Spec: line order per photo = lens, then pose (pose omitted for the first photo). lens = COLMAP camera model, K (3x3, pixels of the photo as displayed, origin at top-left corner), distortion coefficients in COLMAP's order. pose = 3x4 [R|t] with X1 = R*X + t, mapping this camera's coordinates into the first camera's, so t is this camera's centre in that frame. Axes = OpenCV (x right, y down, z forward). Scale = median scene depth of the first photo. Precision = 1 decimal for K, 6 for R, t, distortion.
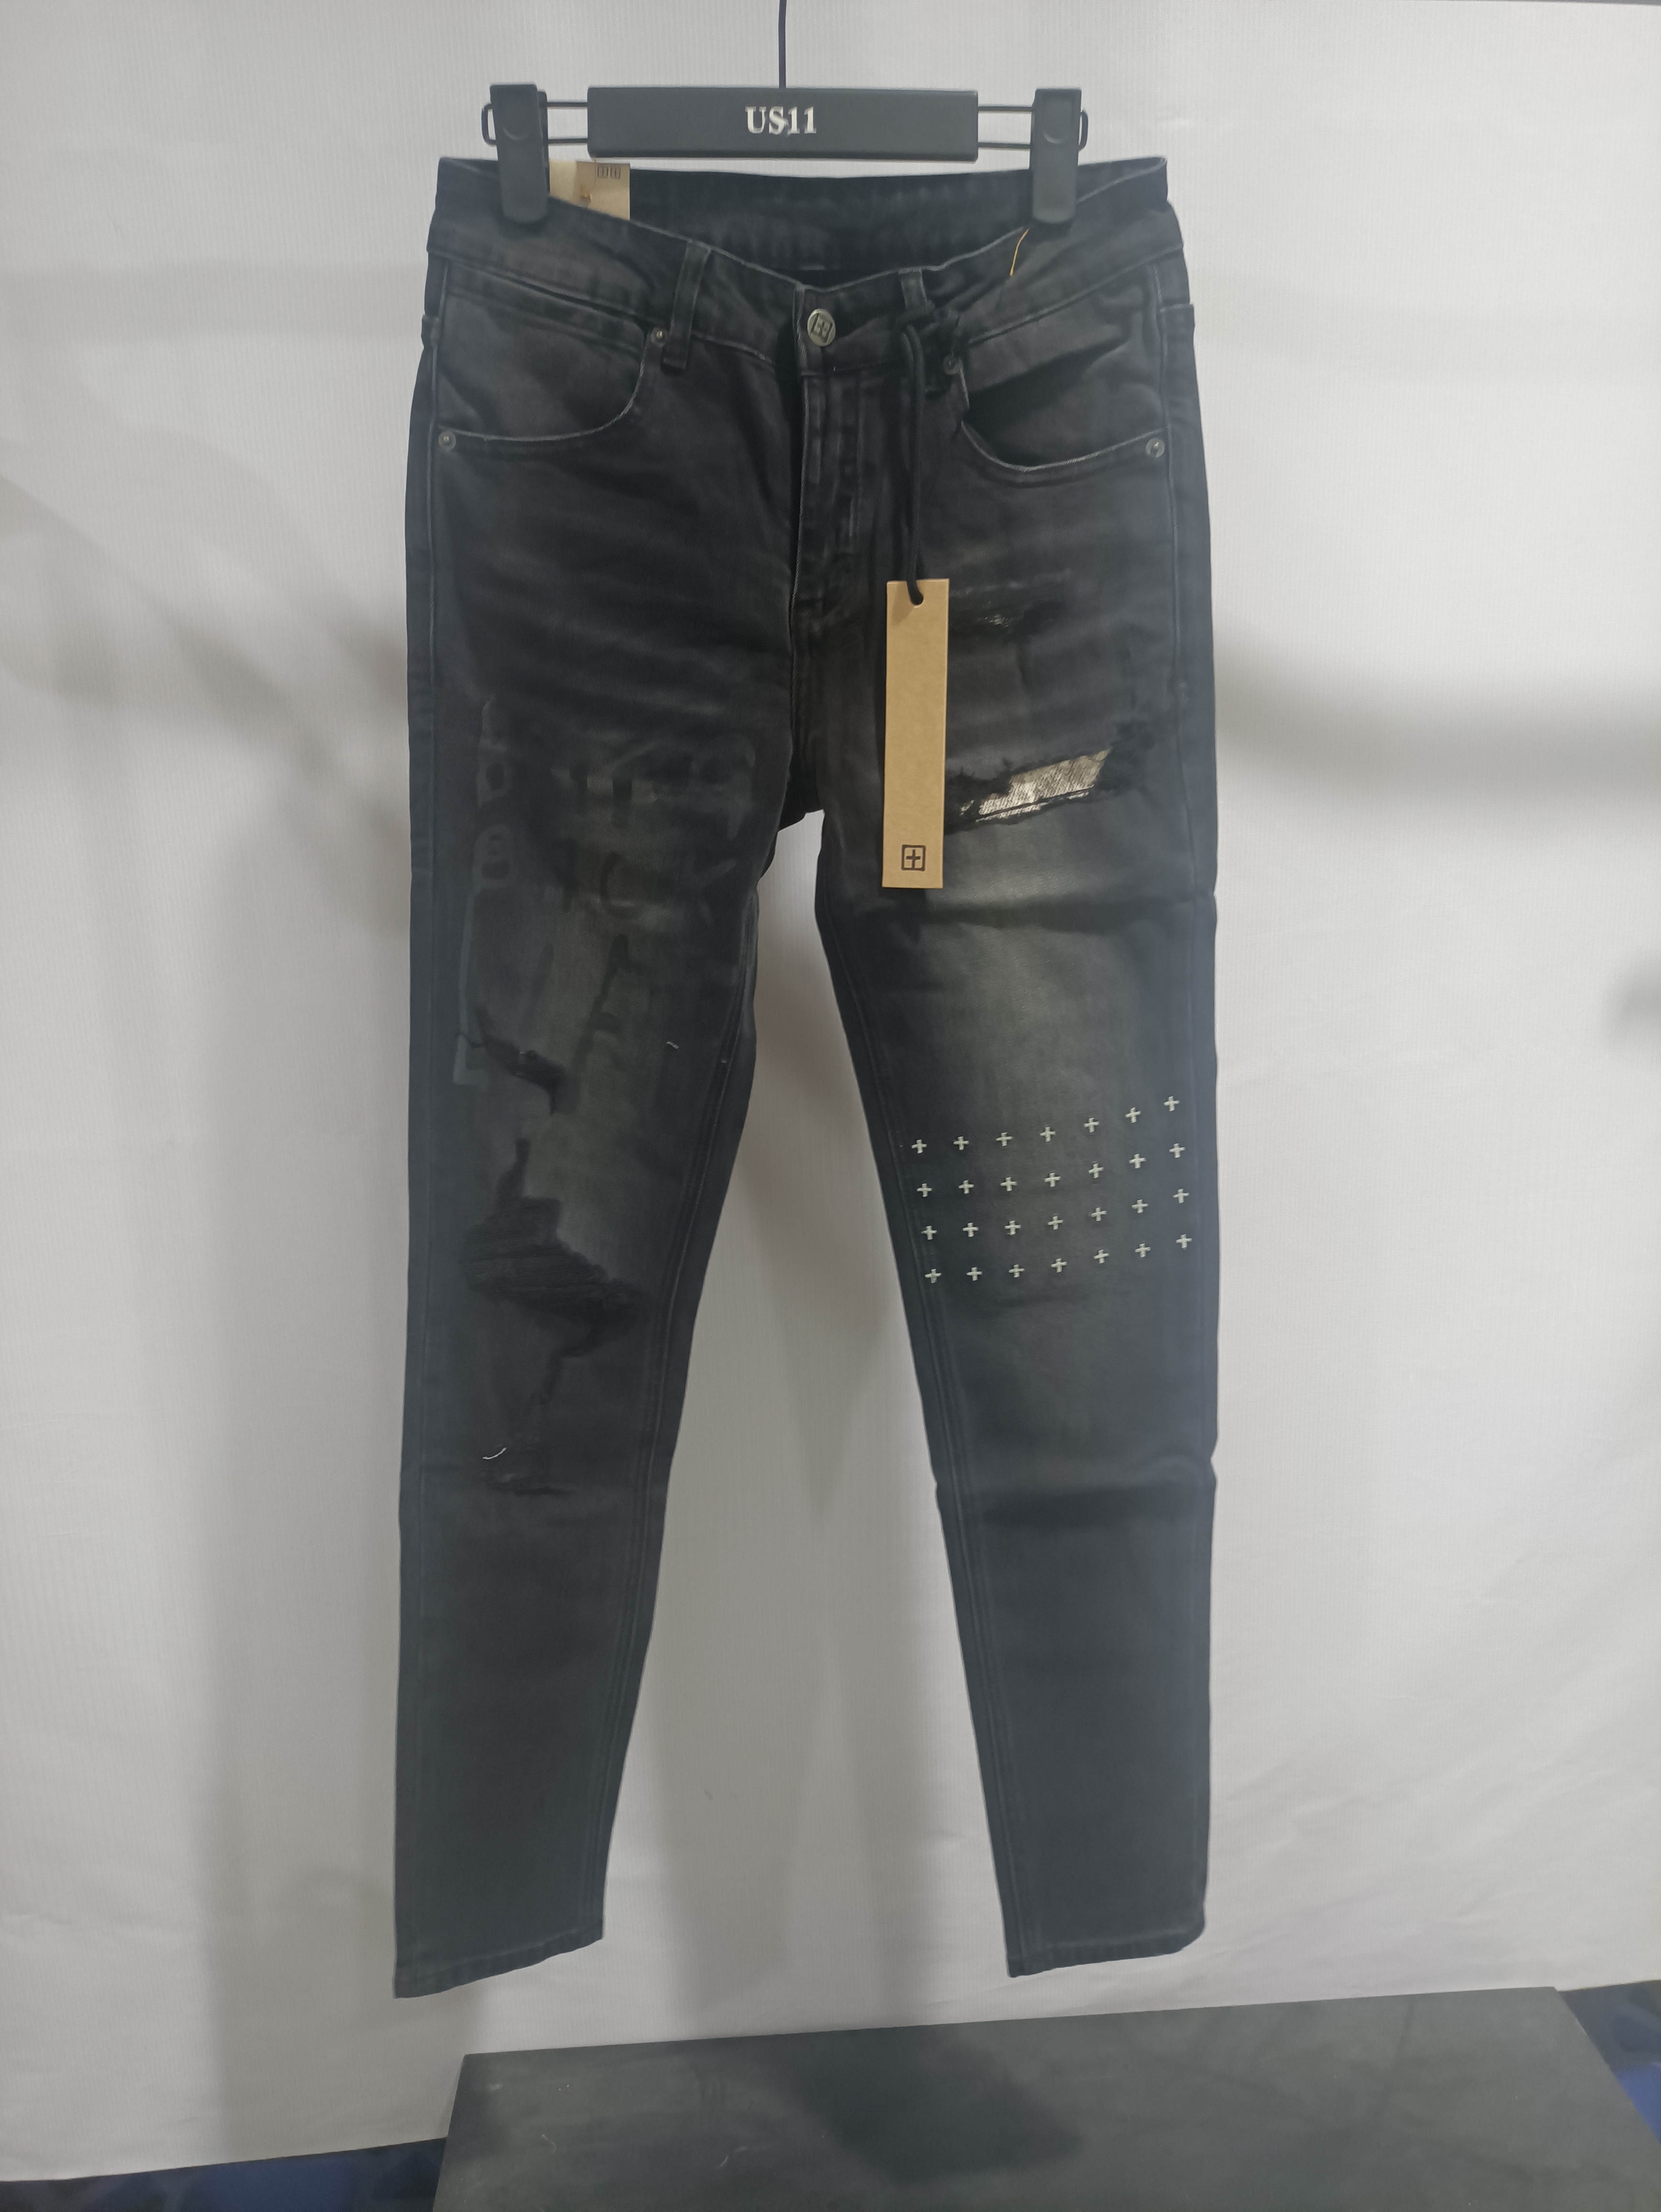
lens RADIAL K [[1772.0, 0, 861.5], [0, 1772.0, 1141.4], [0, 0, 1]] dist [0.028762, -0.048633]
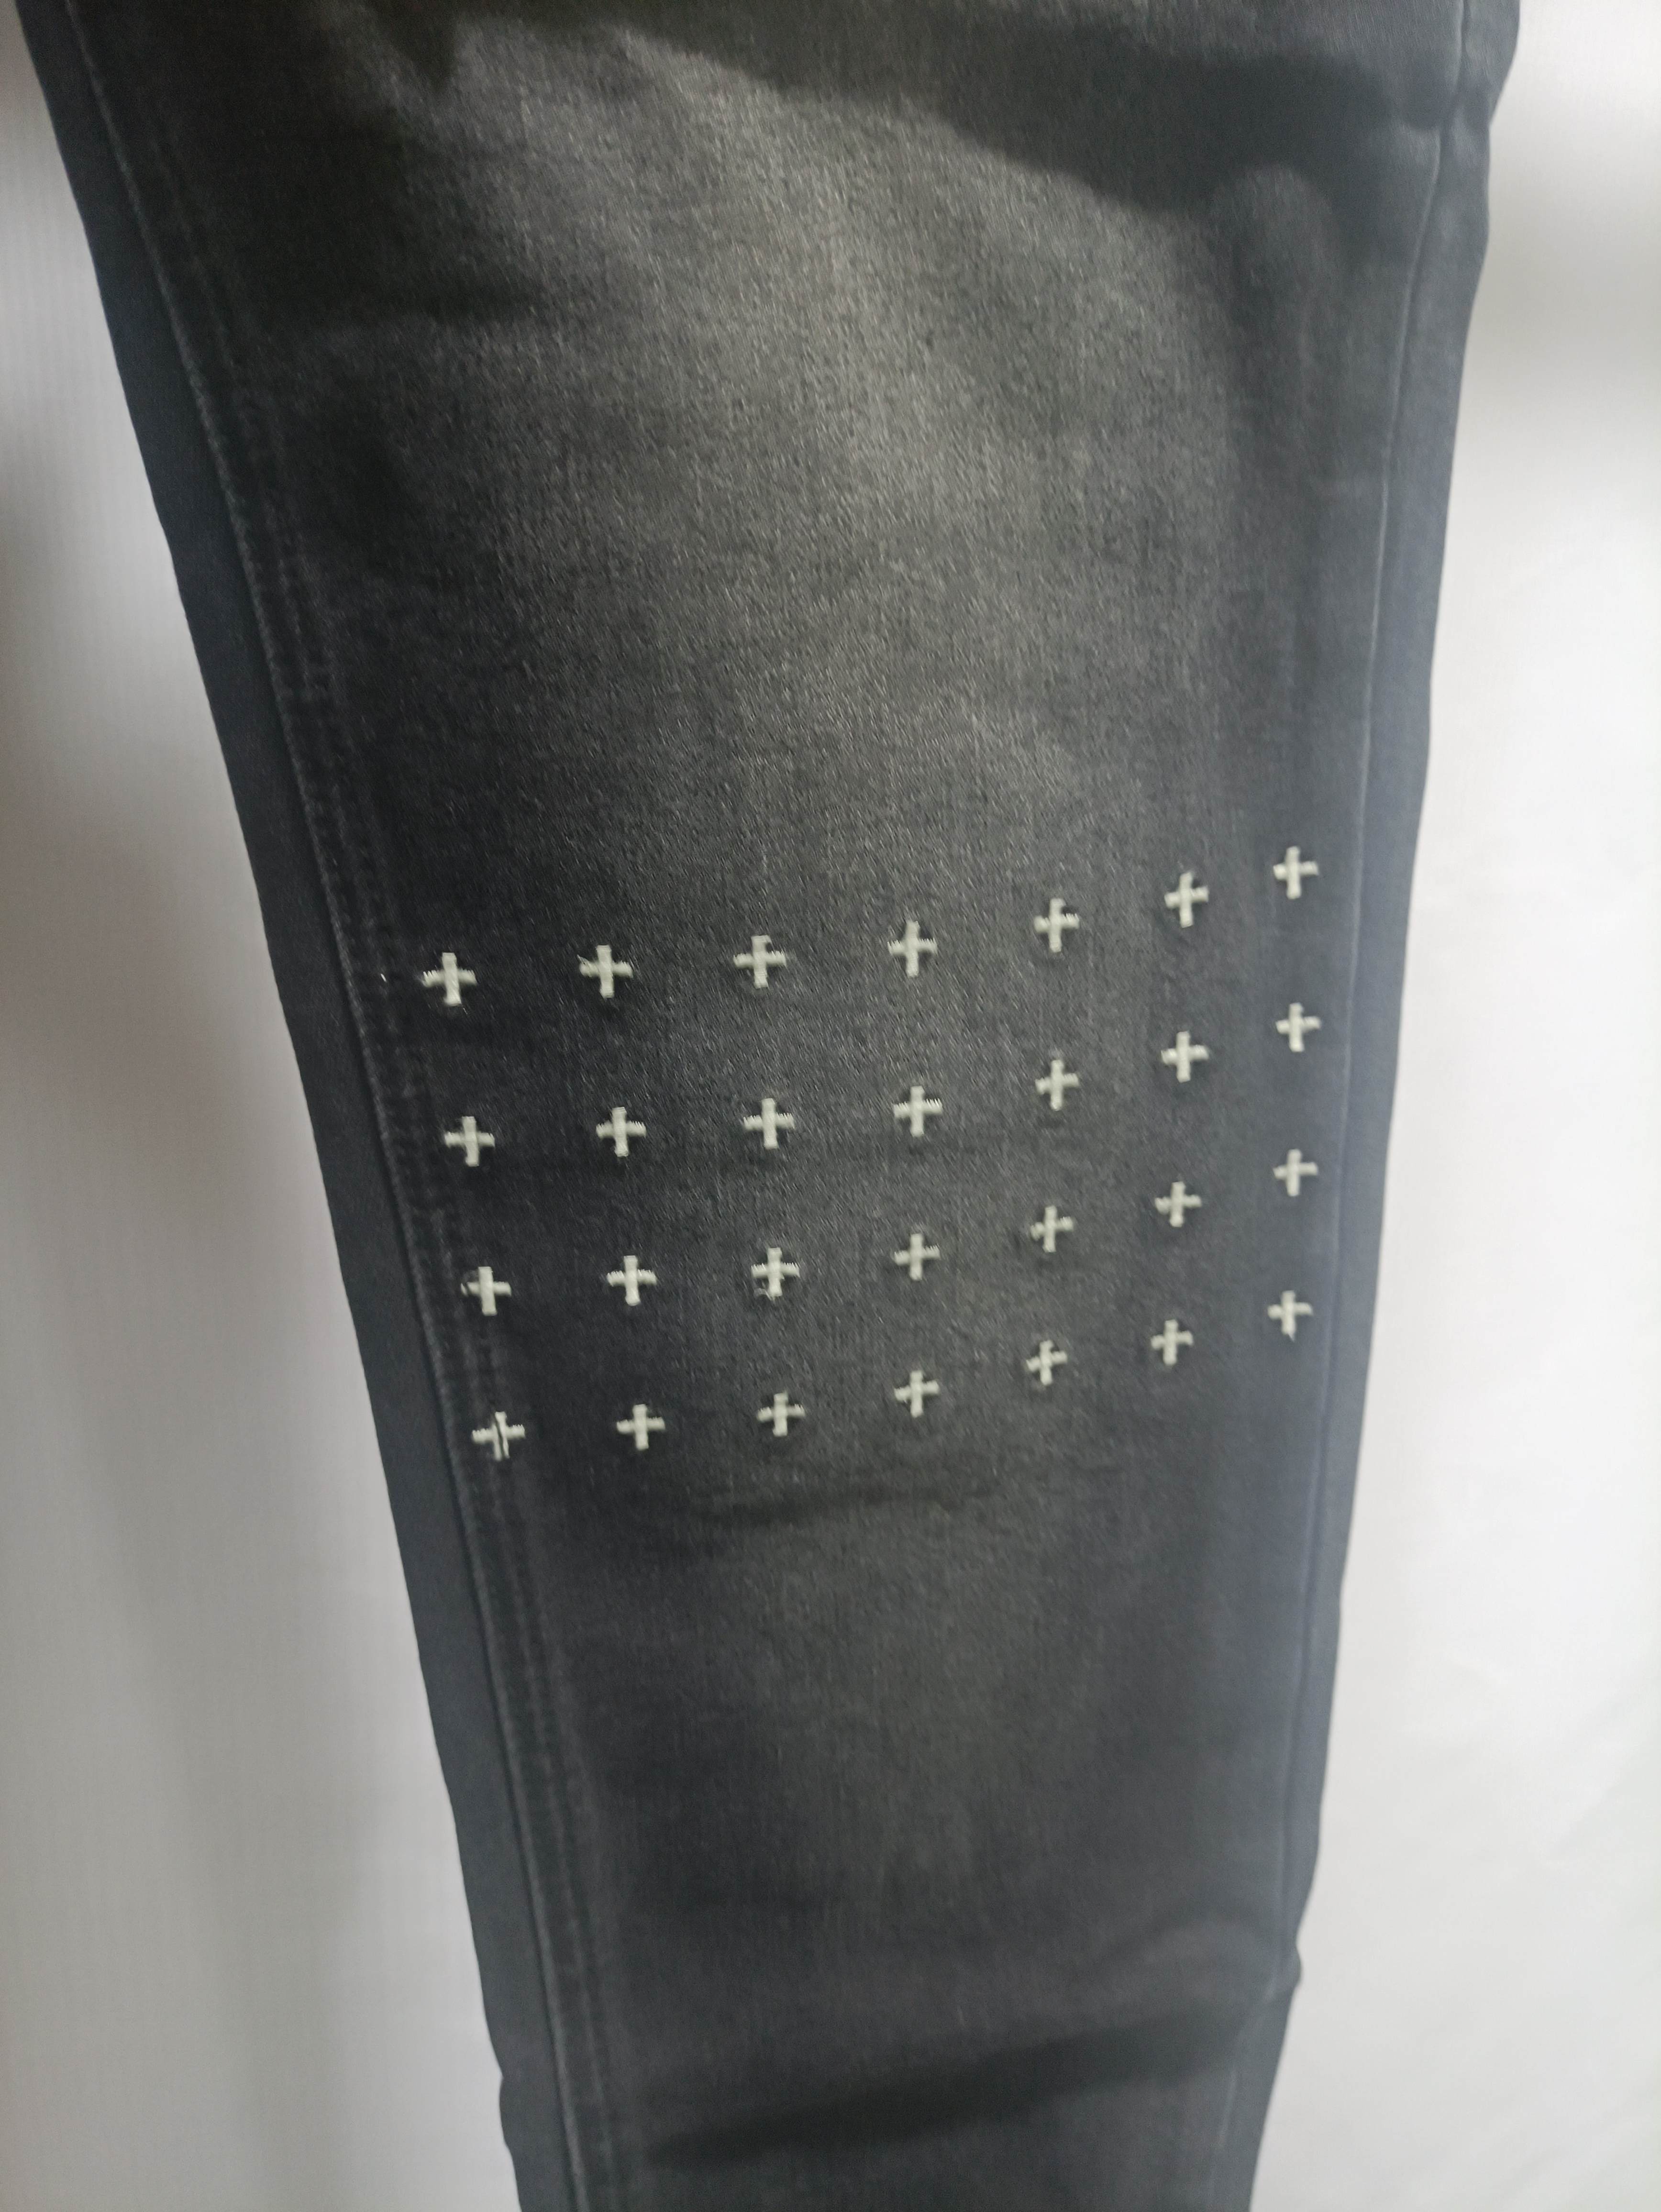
lens RADIAL K [[1772.0, 0, 861.5], [0, 1772.0, 1141.4], [0, 0, 1]] dist [0.028762, -0.048633]
pose [[0.977569, 0.016300, 0.209986, 0.039362], [-0.017740, 0.999830, 0.004977, 0.026686], [-0.209869, -0.008590, 0.977692, 0.752930]]
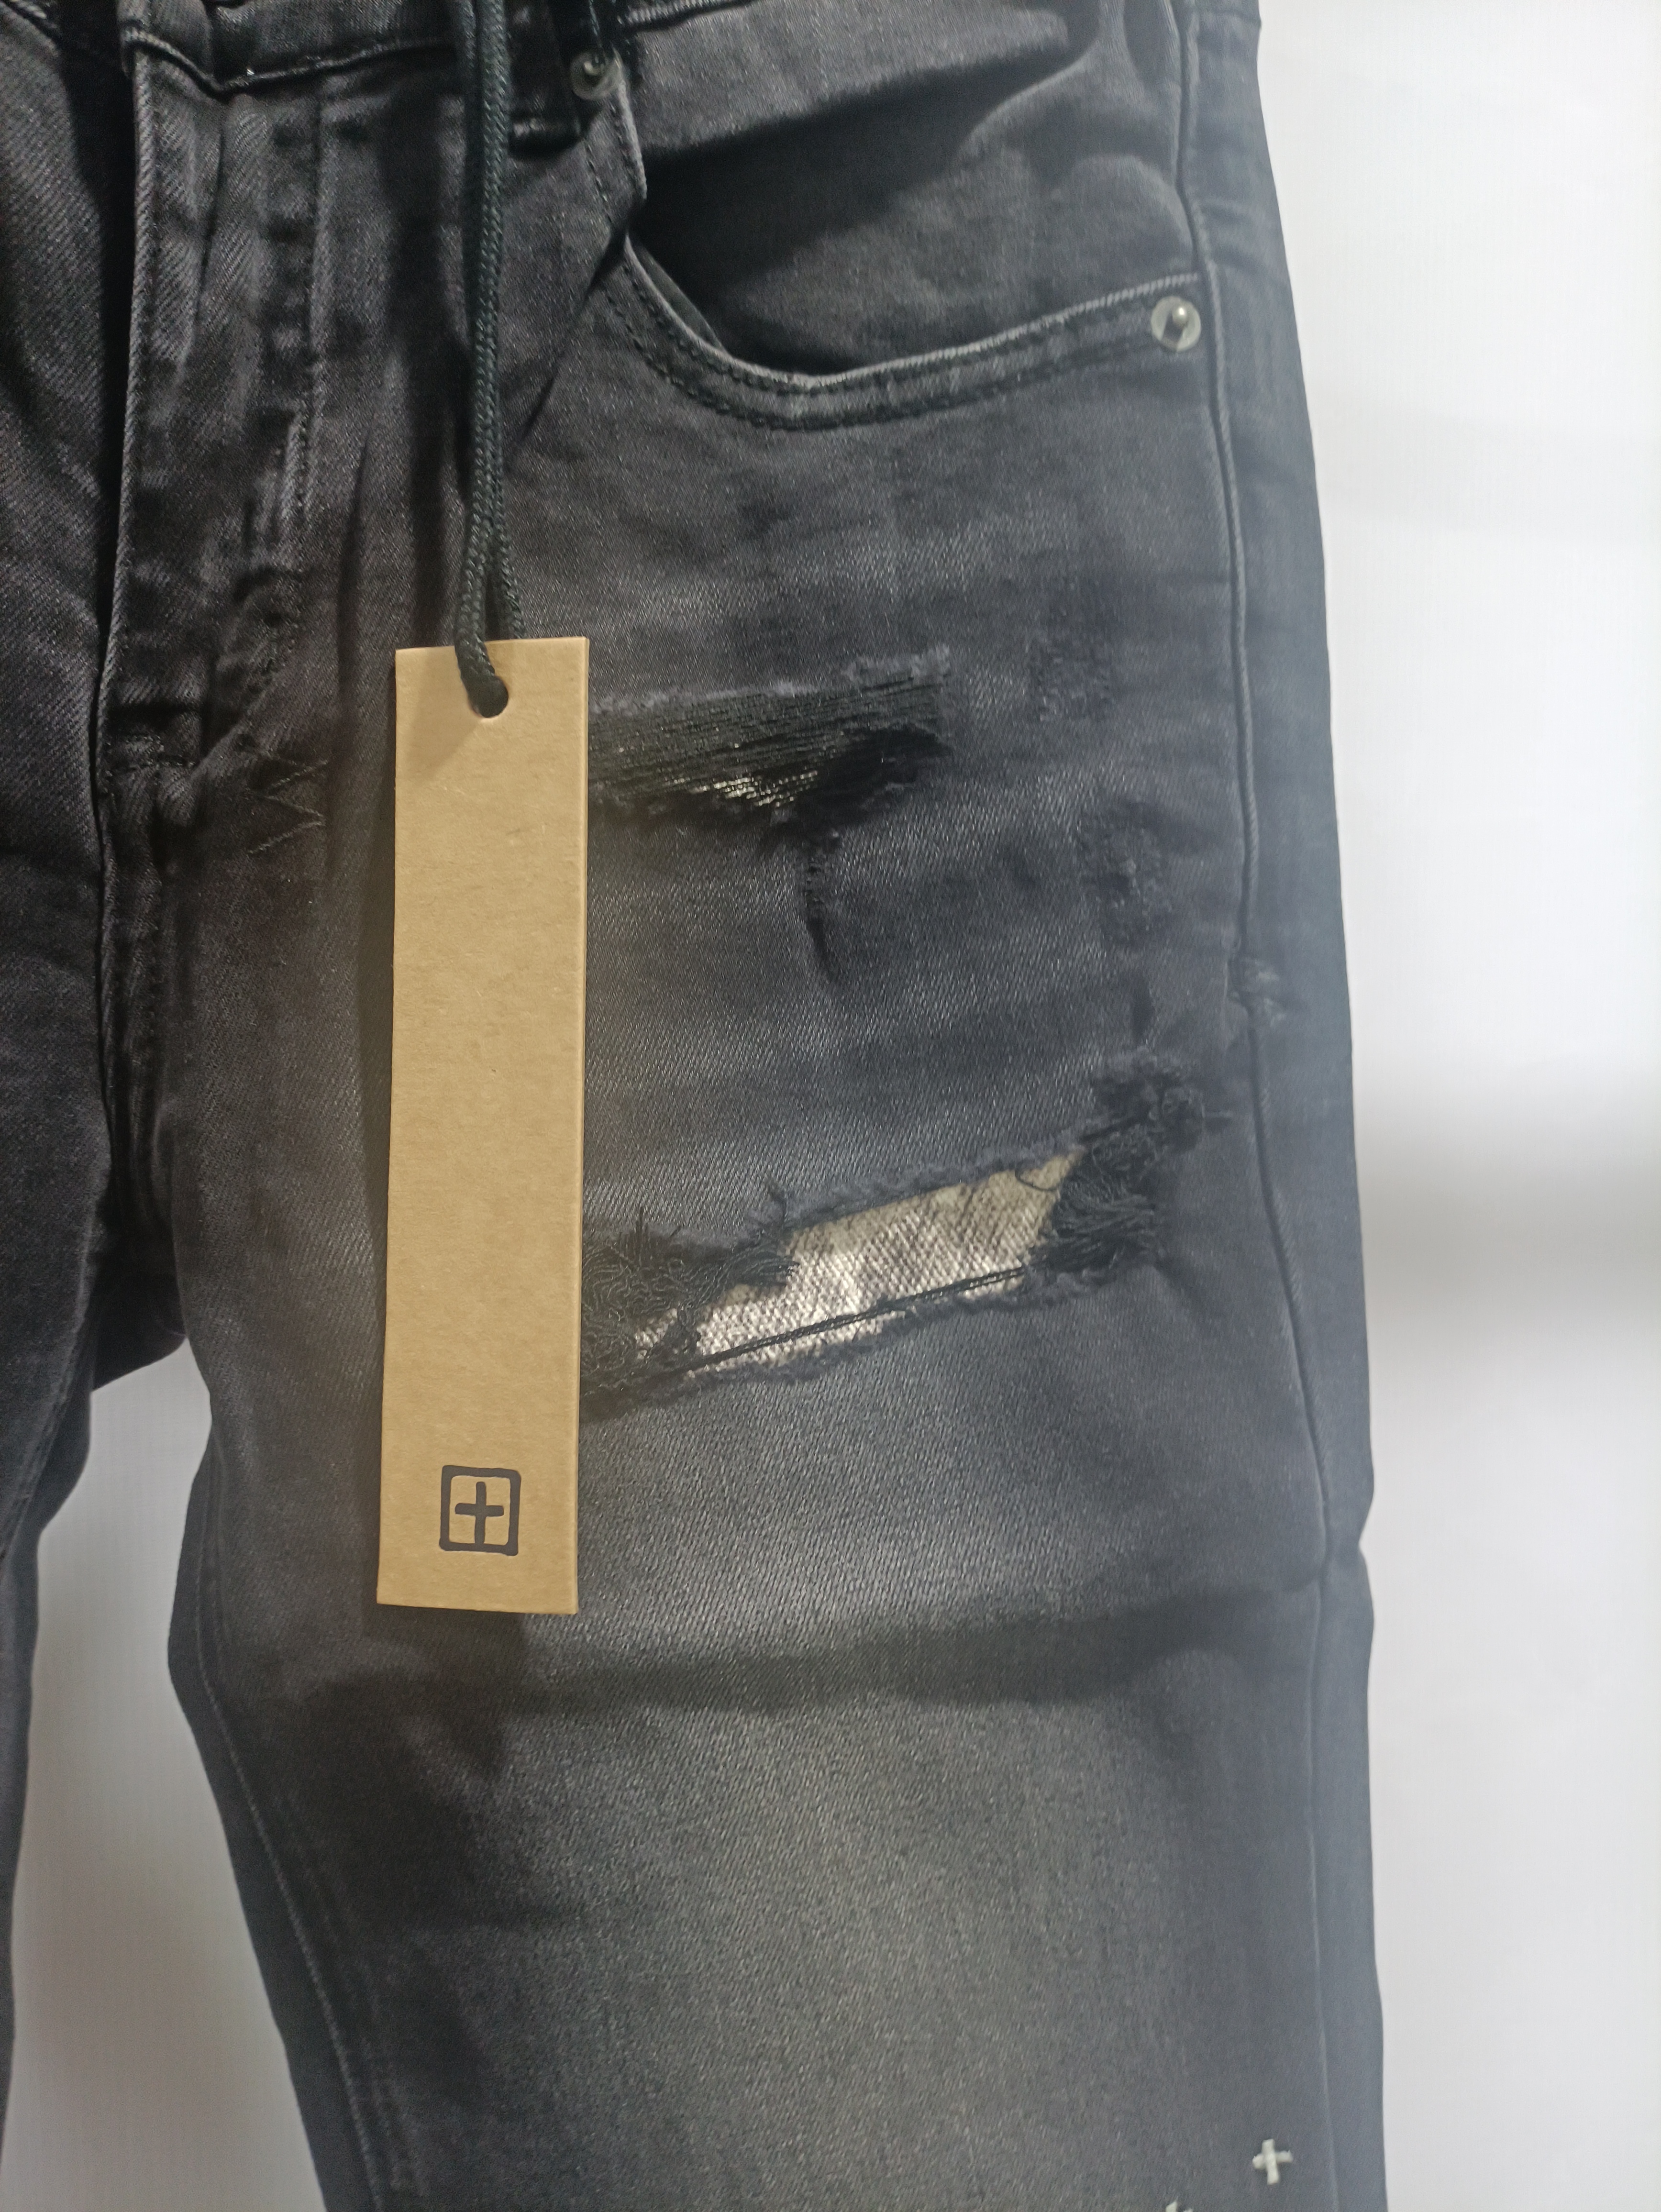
lens RADIAL K [[1772.0, 0, 861.5], [0, 1772.0, 1141.4], [0, 0, 1]] dist [0.028762, -0.048633]
pose [[0.986176, -0.002901, 0.165675, 0.042607], [0.037824, 0.977390, -0.208036, -0.153204], [-0.161326, 0.211427, 0.963988, 0.674682]]
